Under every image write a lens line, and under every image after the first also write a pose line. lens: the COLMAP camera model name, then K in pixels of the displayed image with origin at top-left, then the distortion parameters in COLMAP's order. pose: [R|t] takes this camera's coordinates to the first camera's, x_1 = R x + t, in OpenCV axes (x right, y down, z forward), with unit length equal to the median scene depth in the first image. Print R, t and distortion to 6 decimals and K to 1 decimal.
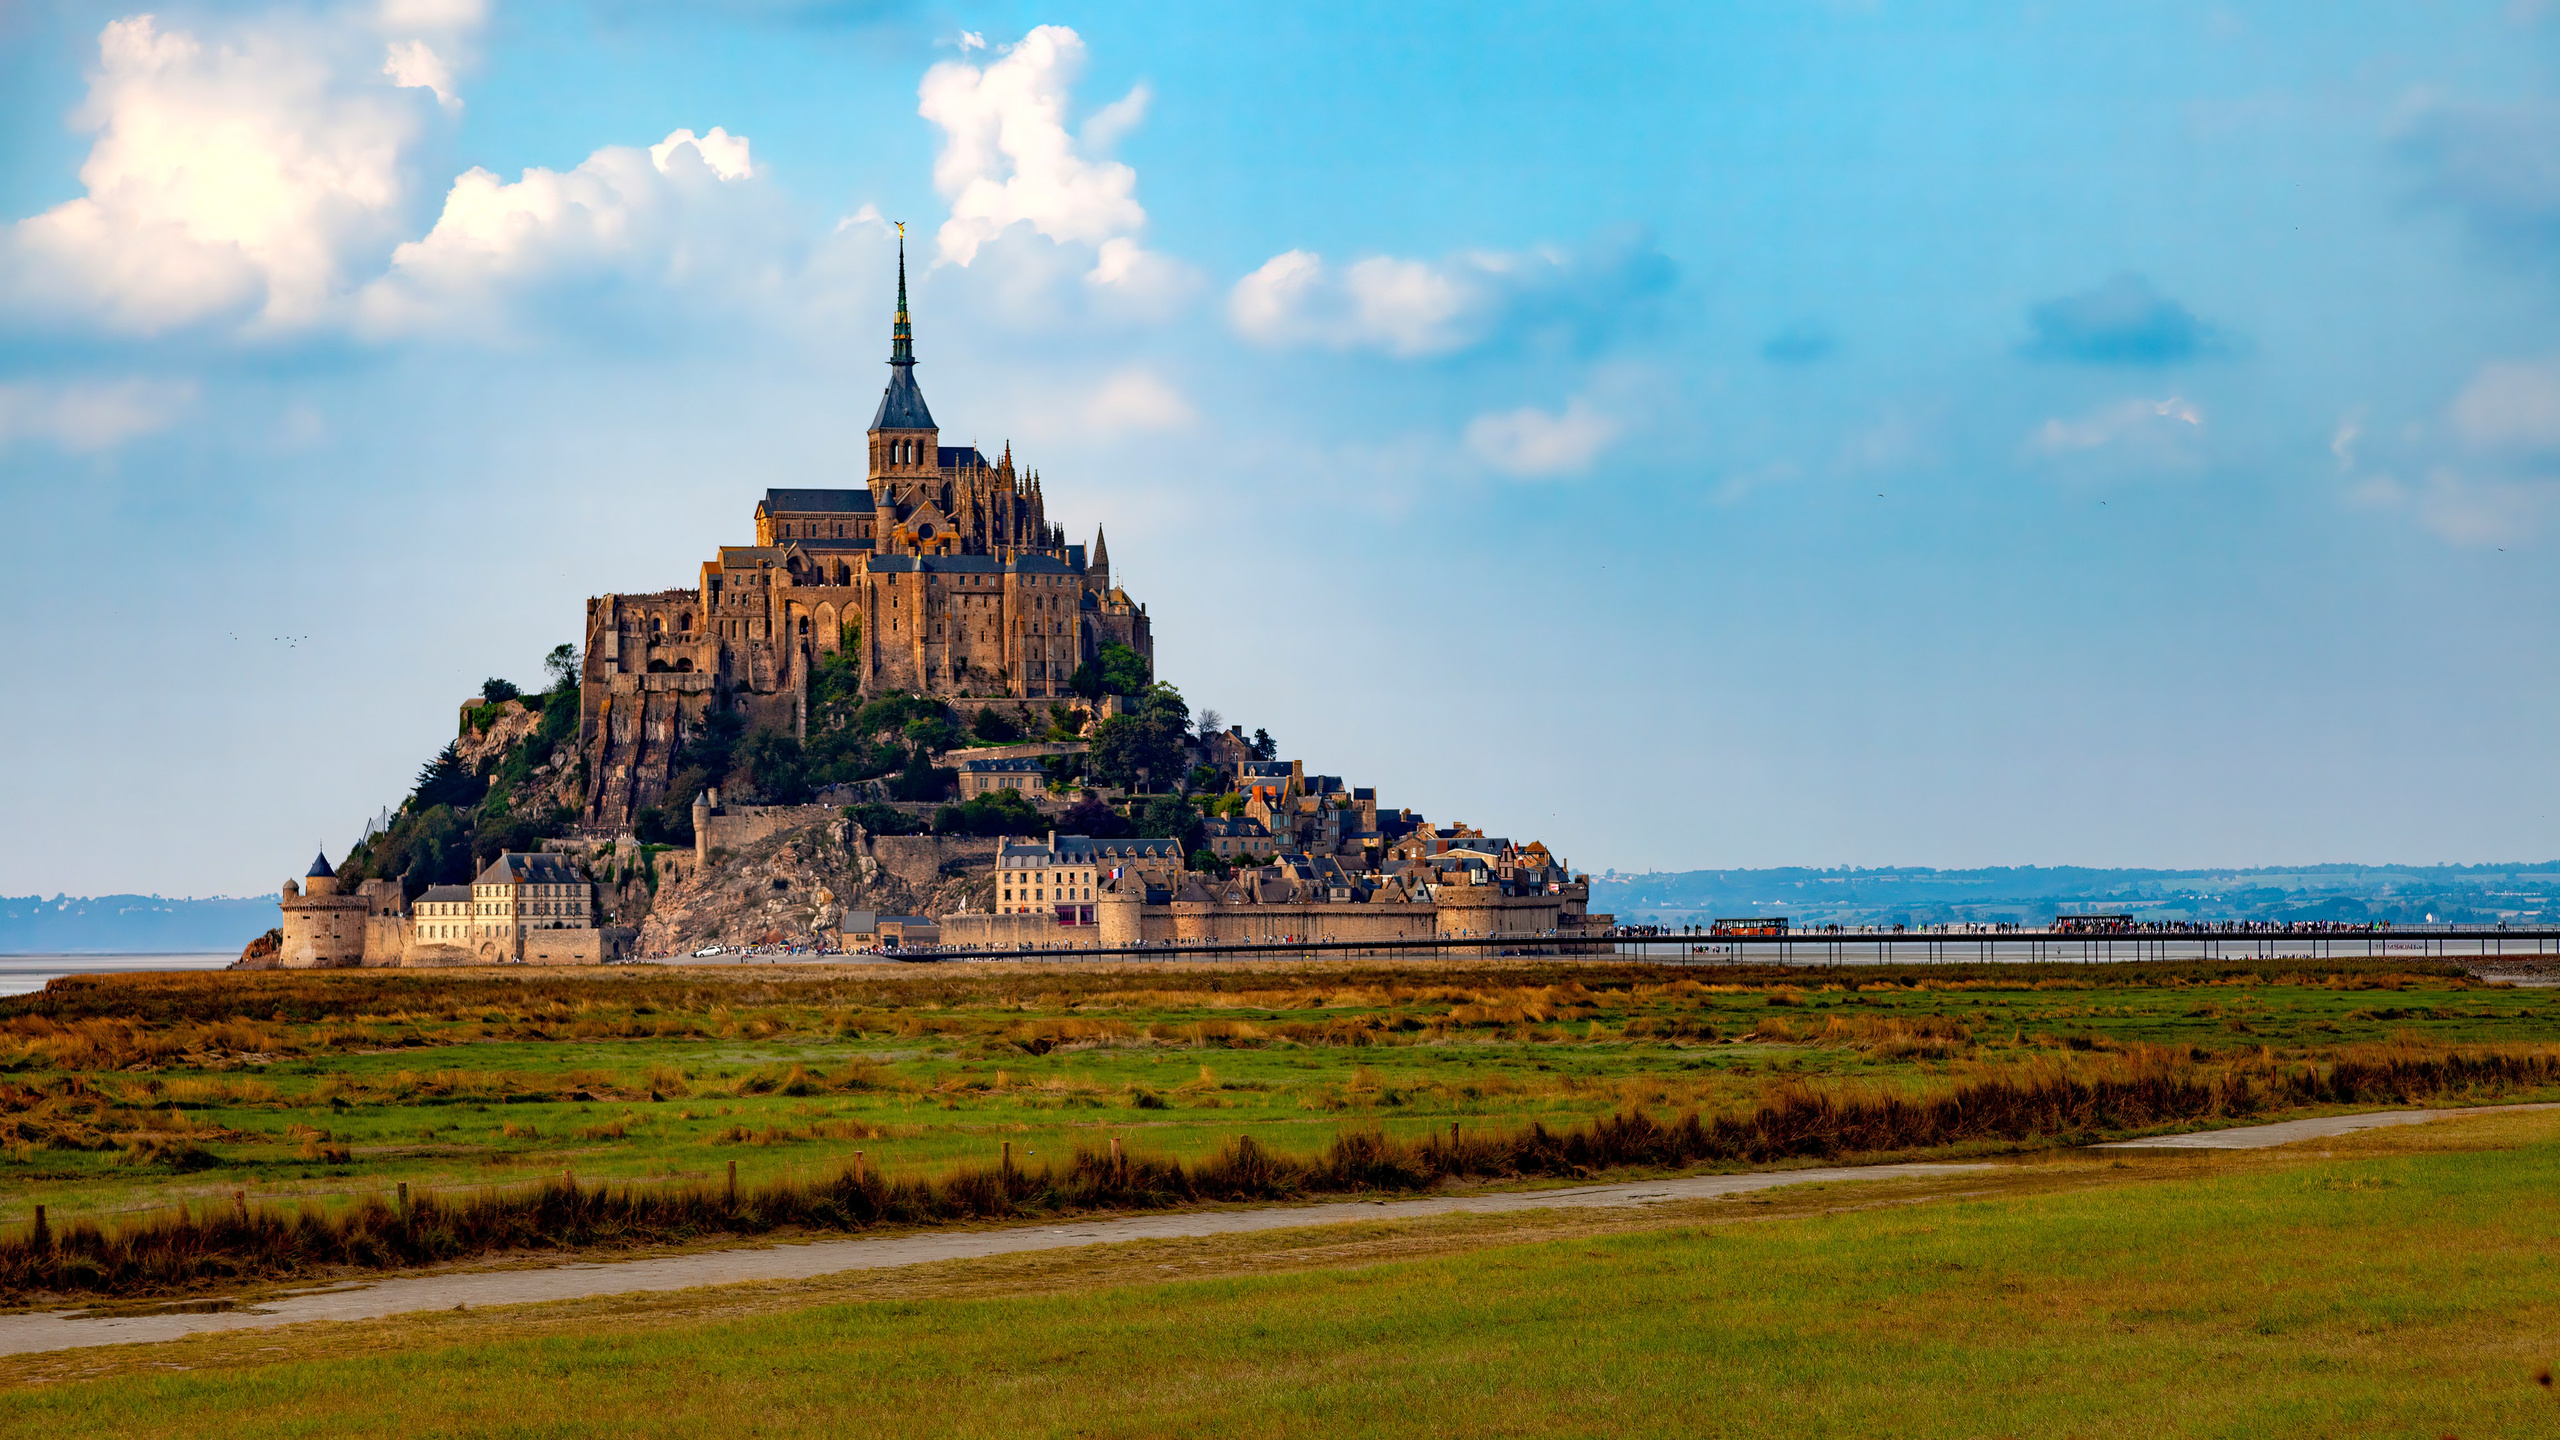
lens RADIAL K [[8106.3, 0, 1527.9], [0, 8106.3, 724.1], [0, 0, 1]] dist [-0.035784, 0.179658]
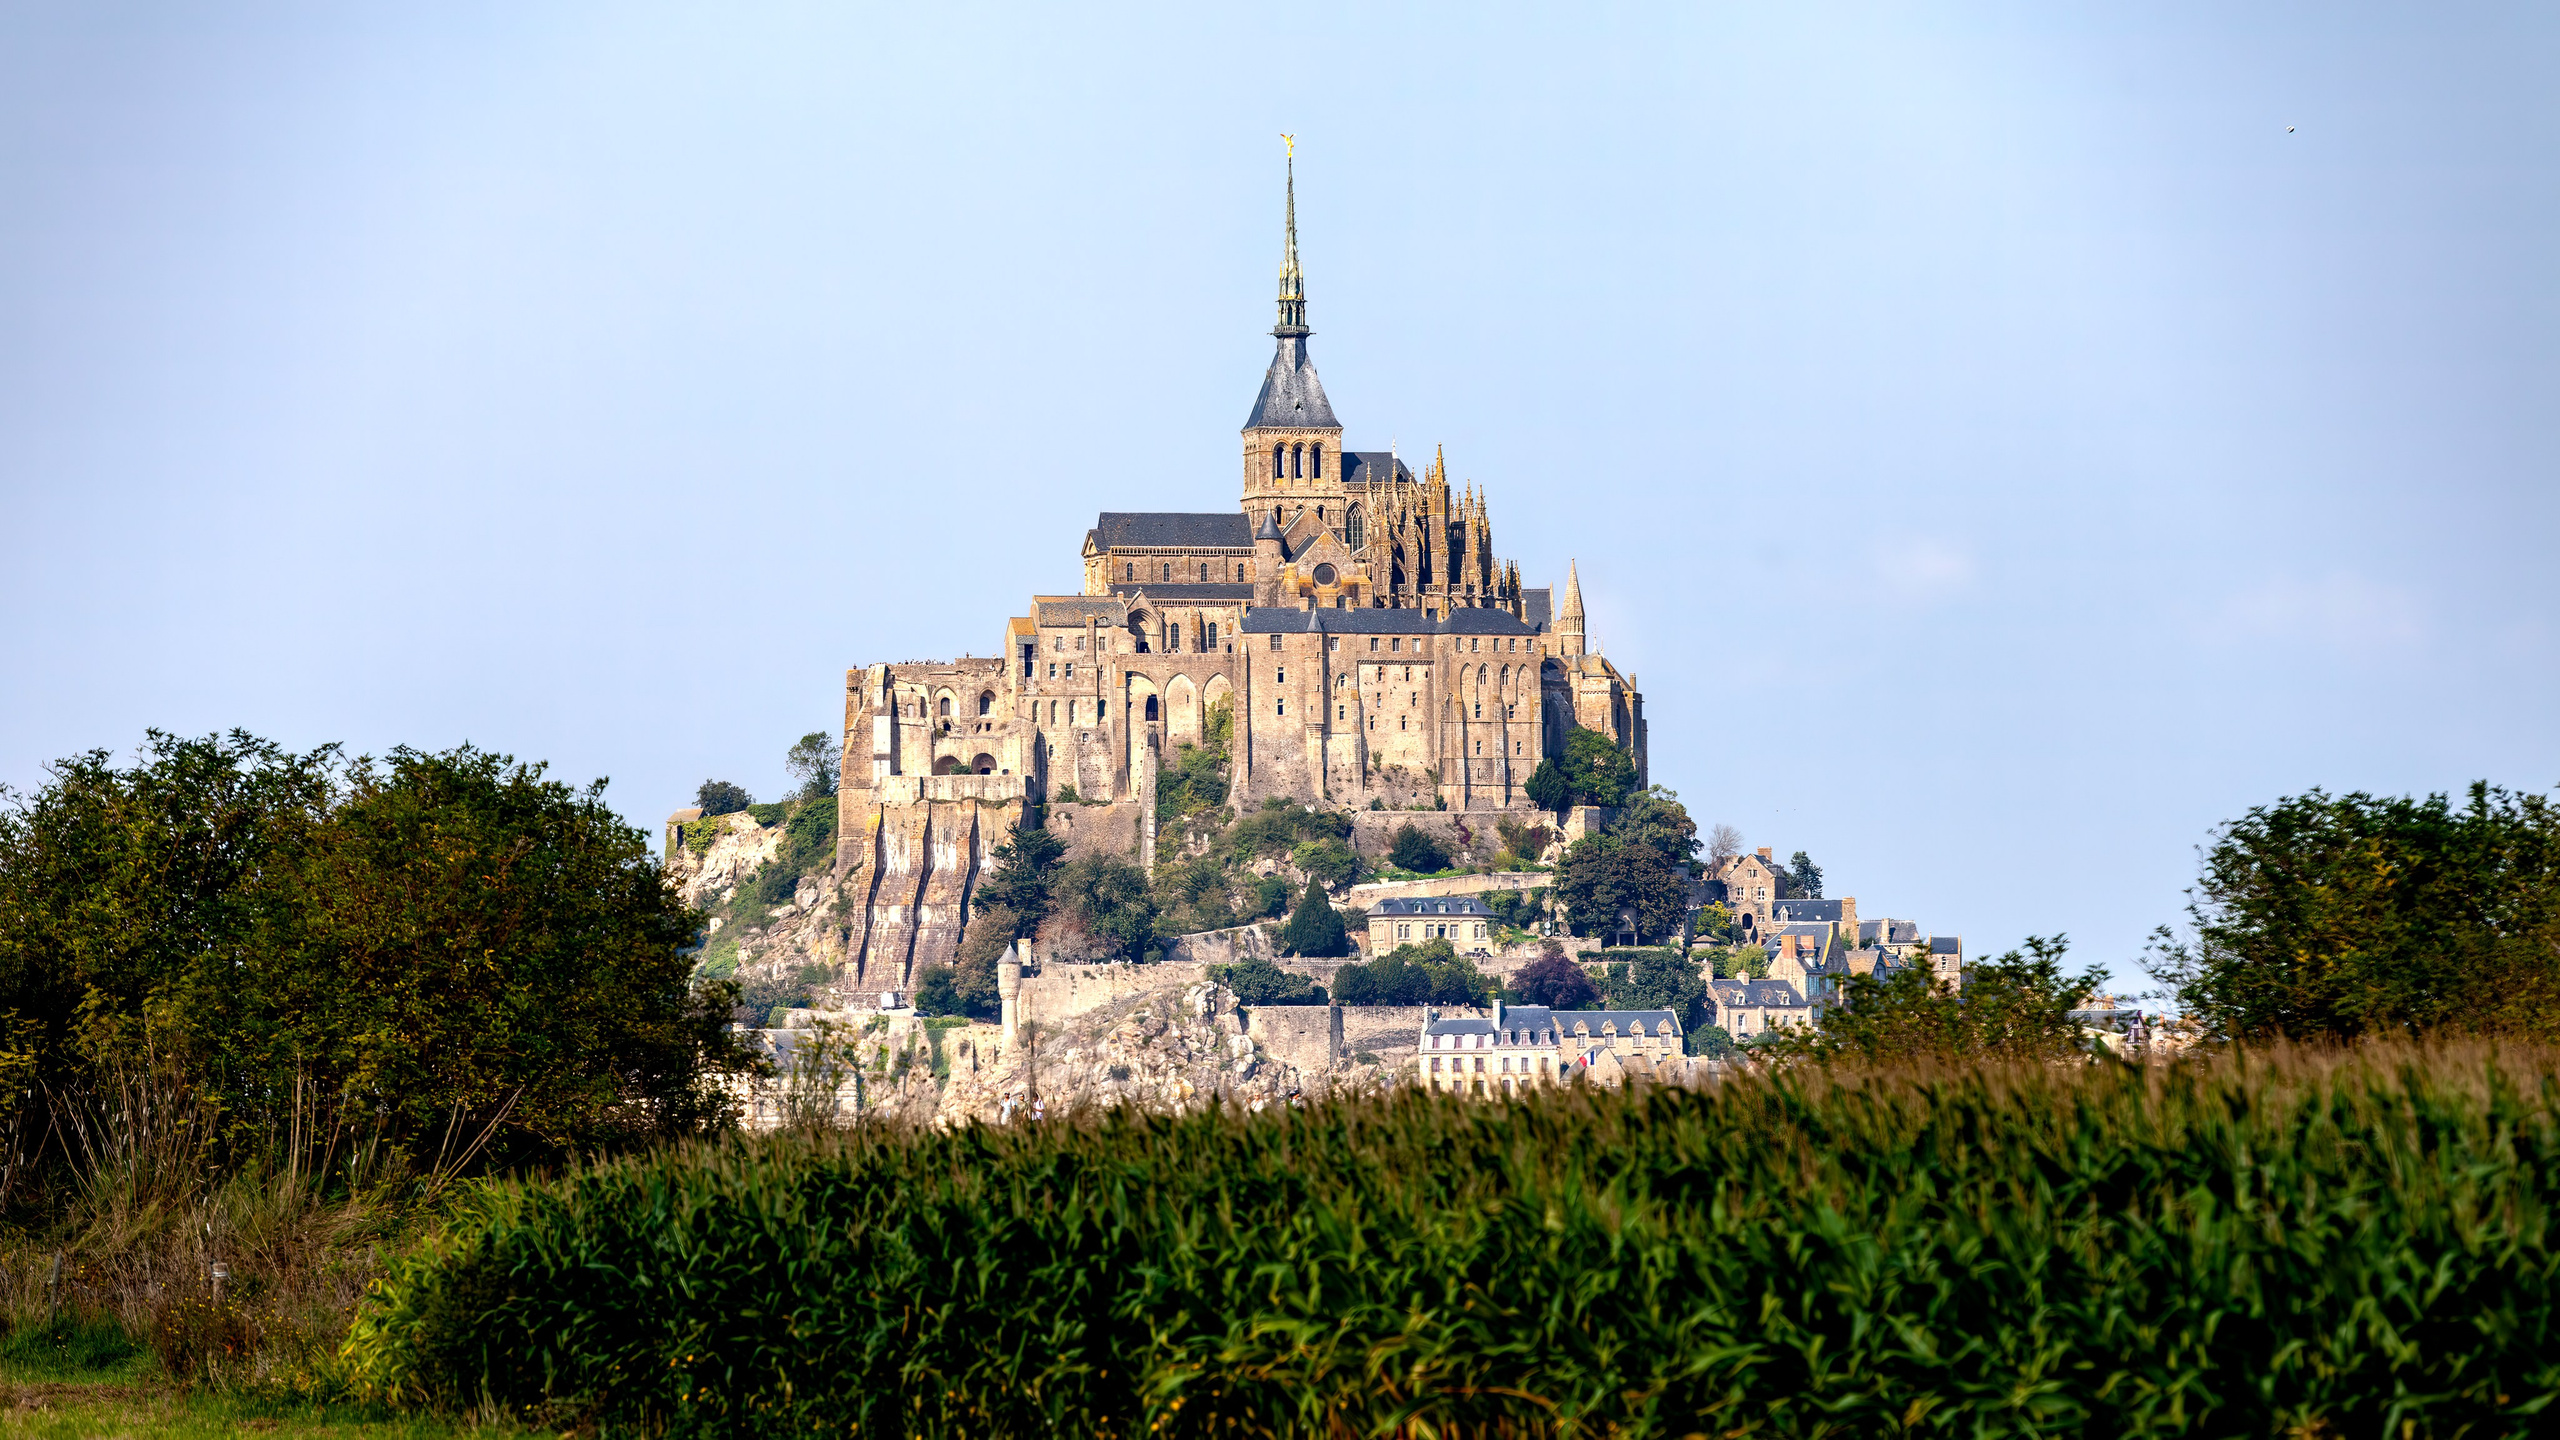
lens RADIAL K [[15496.8, 0, 1283.0], [0, 15496.8, 720.6], [0, 0, 1]] dist [-0.076352, -9.378751]
pose [[0.996856, 0.000108, -0.079239, 0.030011], [-0.000297, 0.999997, -0.002374, -0.007969], [0.079239, 0.002390, 0.996853, -0.355980]]
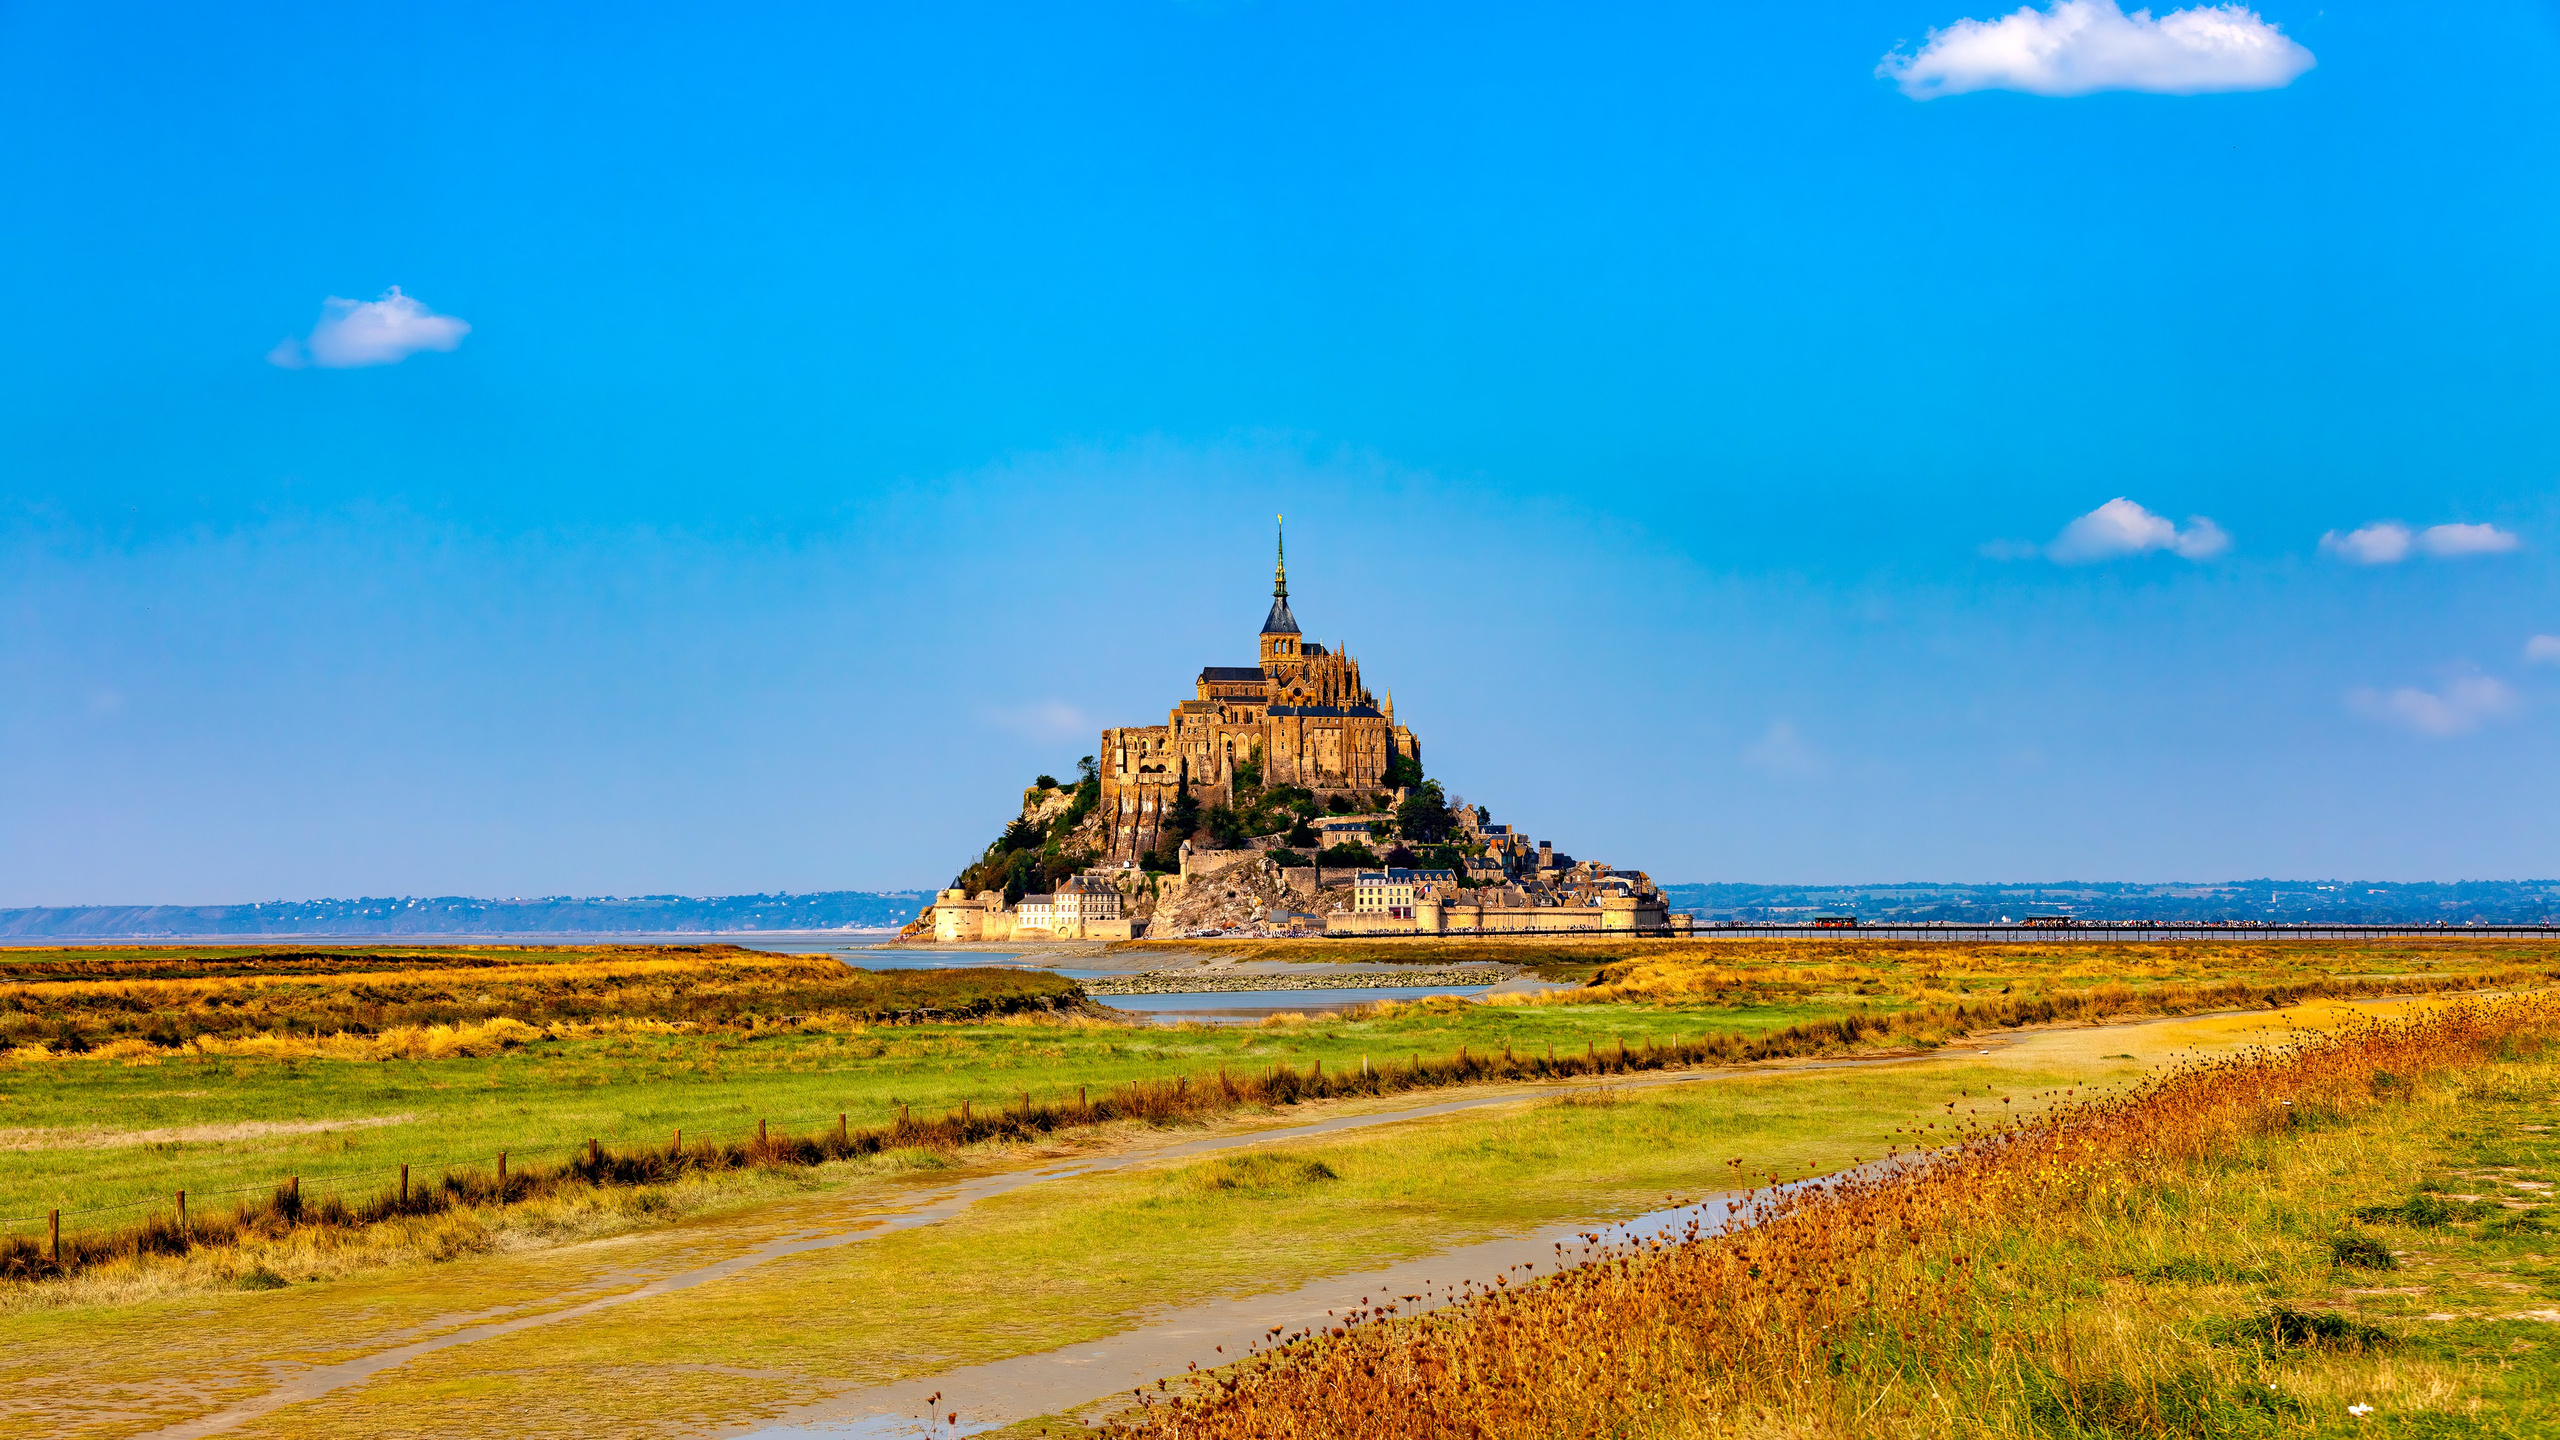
lens RADIAL K [[5619.6, 0, 1280.5], [0, 5619.6, 720.9], [0, 0, 1]] dist [0.223282, 0.009941]
pose [[0.999960, 0.004755, -0.007603, -0.070275], [-0.004836, 0.999932, -0.010650, -0.004829], [0.007552, 0.010687, 0.999914, -0.212580]]
